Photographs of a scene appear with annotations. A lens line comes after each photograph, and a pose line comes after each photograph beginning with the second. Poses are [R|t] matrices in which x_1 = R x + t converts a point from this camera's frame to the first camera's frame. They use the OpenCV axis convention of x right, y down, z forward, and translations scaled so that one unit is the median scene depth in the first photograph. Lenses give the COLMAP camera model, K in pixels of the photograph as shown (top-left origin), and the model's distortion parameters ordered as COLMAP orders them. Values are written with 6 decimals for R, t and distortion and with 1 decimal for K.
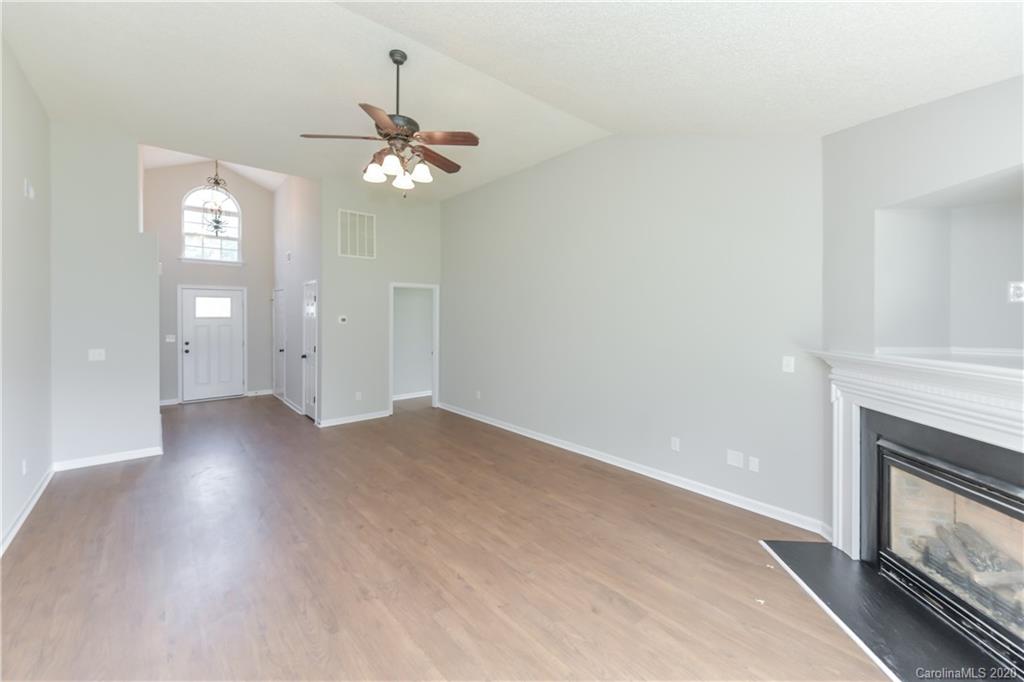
lens RADIAL K [[413.2, 0, 514.3], [0, 413.2, 316.8], [0, 0, 1]] dist [0.001969, -0.000090]
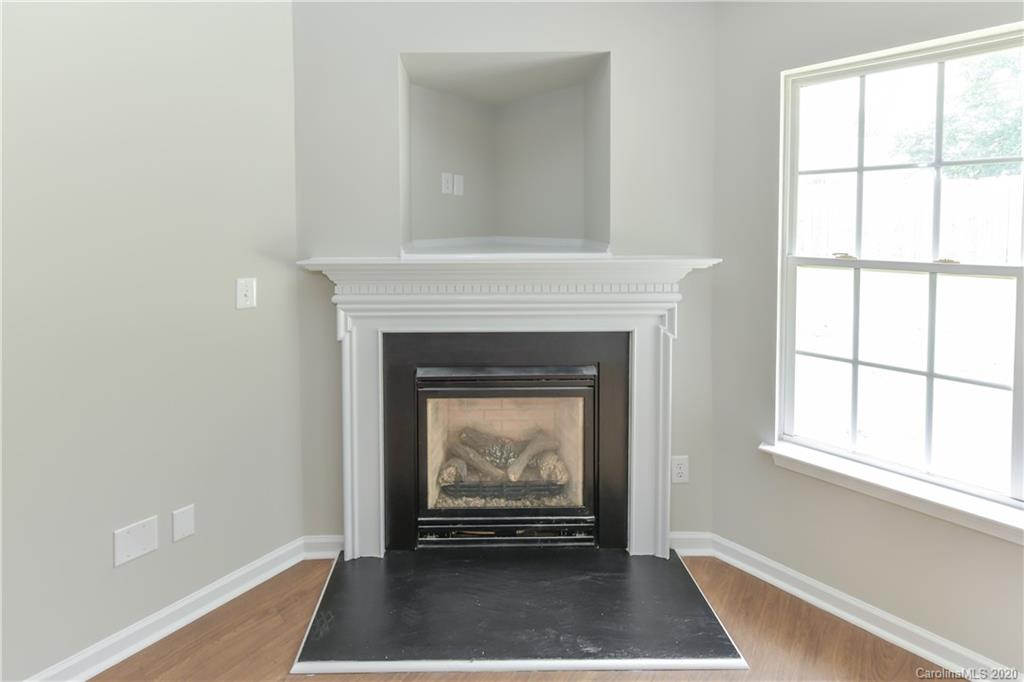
lens RADIAL K [[446.8, 0, 466.2], [0, 446.8, 228.7], [0, 0, 1]] dist [0.000285, -0.000117]
pose [[-0.060722, -0.022071, 0.997911, 0.059747], [0.010912, 0.999681, 0.022775, 0.018443], [-0.998095, 0.012272, -0.060462, 0.664788]]
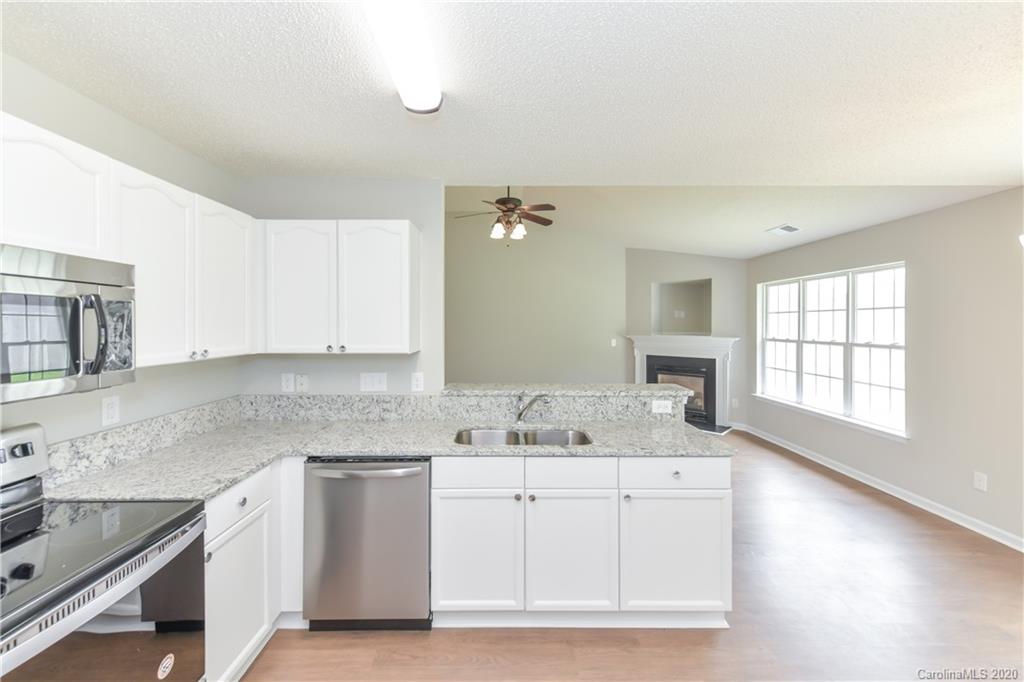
lens RADIAL K [[409.3, 0, 498.0], [0, 409.3, 326.3], [0, 0, 1]] dist [0.002959, 0.000094]
pose [[0.665058, -0.004946, 0.746775, -1.307477], [0.004717, 0.999986, 0.002423, 0.013058], [-0.746777, 0.001911, 0.665072, -0.033505]]
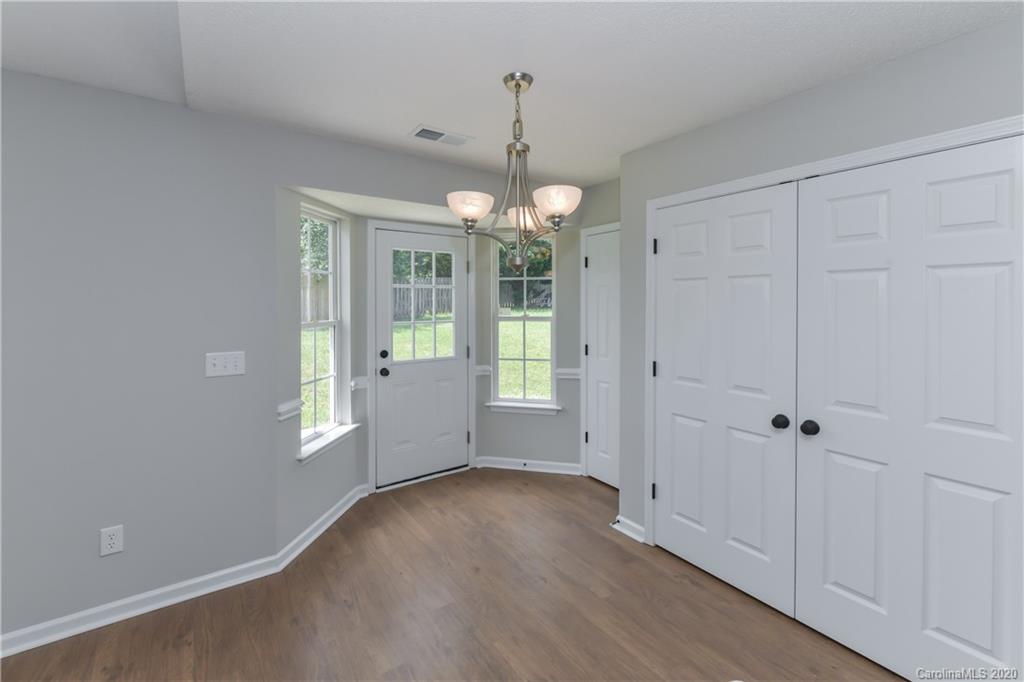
lens RADIAL K [[431.2, 0, 512.6], [0, 431.2, 303.5], [0, 0, 1]] dist [-0.000946, -0.000352]
pose [[-0.994814, -0.004072, 0.101631, -0.591774], [-0.003097, 0.999948, 0.009747, 0.023248], [-0.101665, 0.009382, -0.994774, 0.293684]]
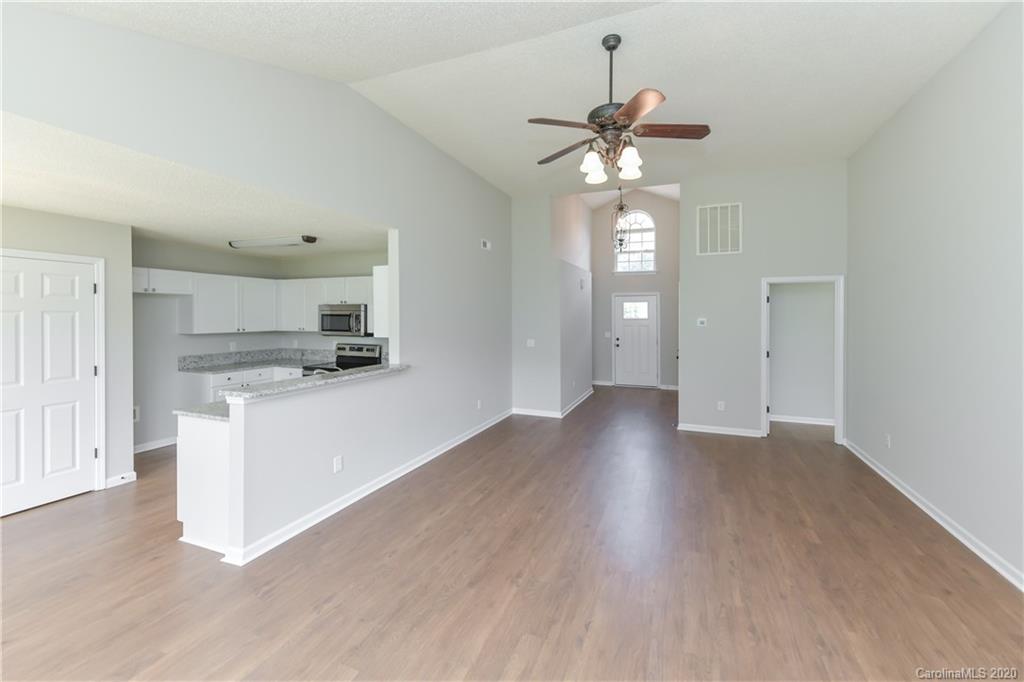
lens RADIAL K [[410.0, 0, 522.4], [0, 410.0, 315.8], [0, 0, 1]] dist [0.003106, 0.000204]
pose [[0.460649, -0.001600, -0.887581, 0.389852], [-0.004262, 0.999983, -0.004015, -0.002584], [0.887572, 0.005632, 0.460634, 0.340717]]
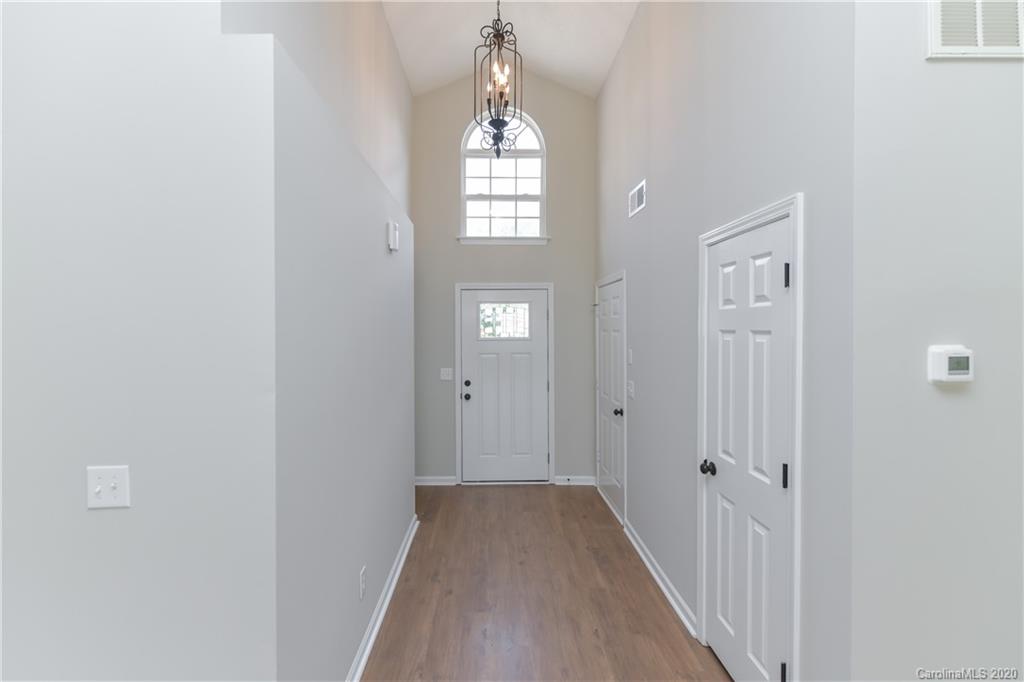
lens RADIAL K [[431.1, 0, 500.7], [0, 431.1, 333.8], [0, 0, 1]] dist [-0.000932, -0.000136]
pose [[0.769691, 0.001227, -0.638415, -0.762723], [0.000037, 0.999998, 0.001966, -0.013671], [0.638416, -0.001537, 0.769690, 1.167657]]
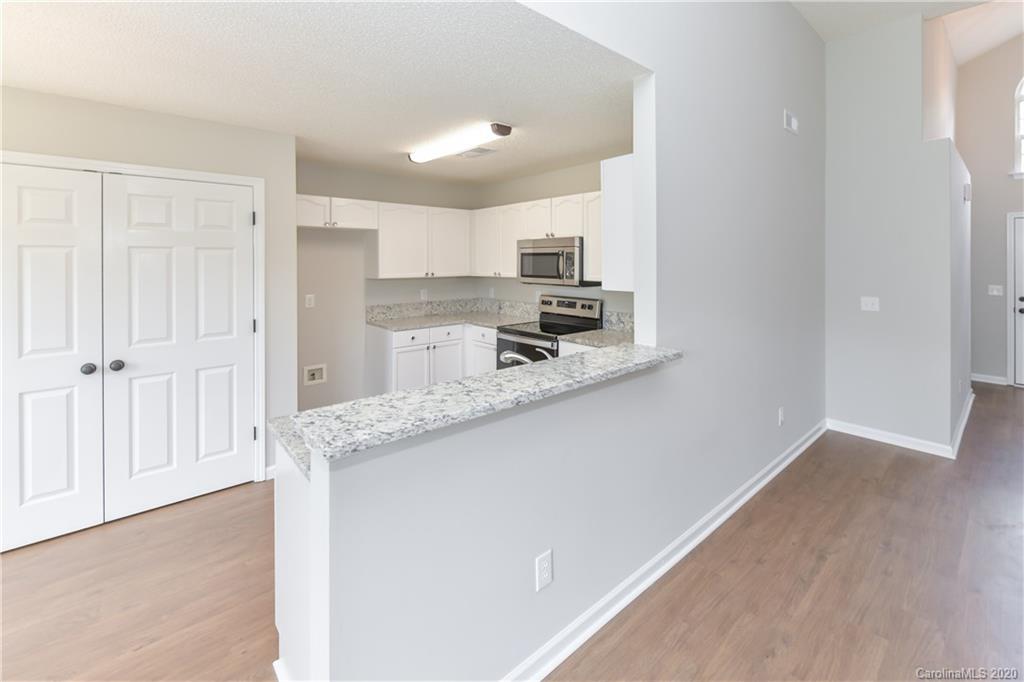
lens RADIAL K [[437.2, 0, 520.5], [0, 437.2, 262.7], [0, 0, 1]] dist [-0.002444, -0.000127]
pose [[0.006878, 0.001547, -0.999975, -0.185304], [-0.002454, 0.999996, 0.001531, 0.012277], [0.999973, 0.002444, 0.006882, 0.373126]]
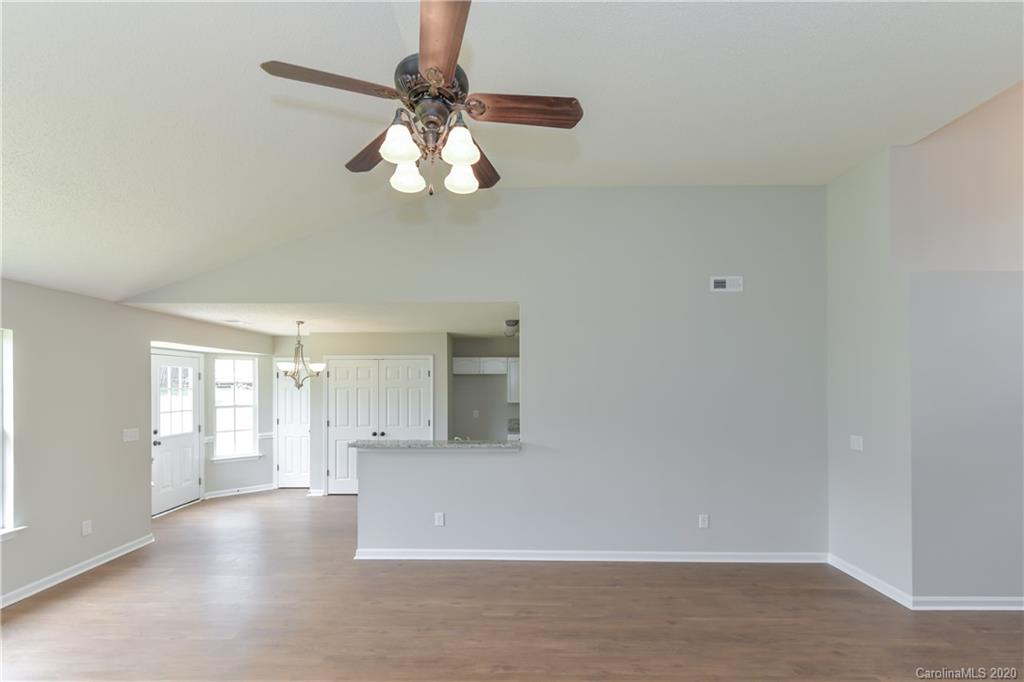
lens RADIAL K [[418.0, 0, 498.3], [0, 418.0, 384.6], [0, 0, 1]] dist [0.002284, 0.000084]
pose [[-0.667184, -0.004468, -0.744880, 0.085718], [-0.002891, 0.999990, -0.003409, -0.020629], [0.744887, -0.000121, -0.667190, 1.266935]]
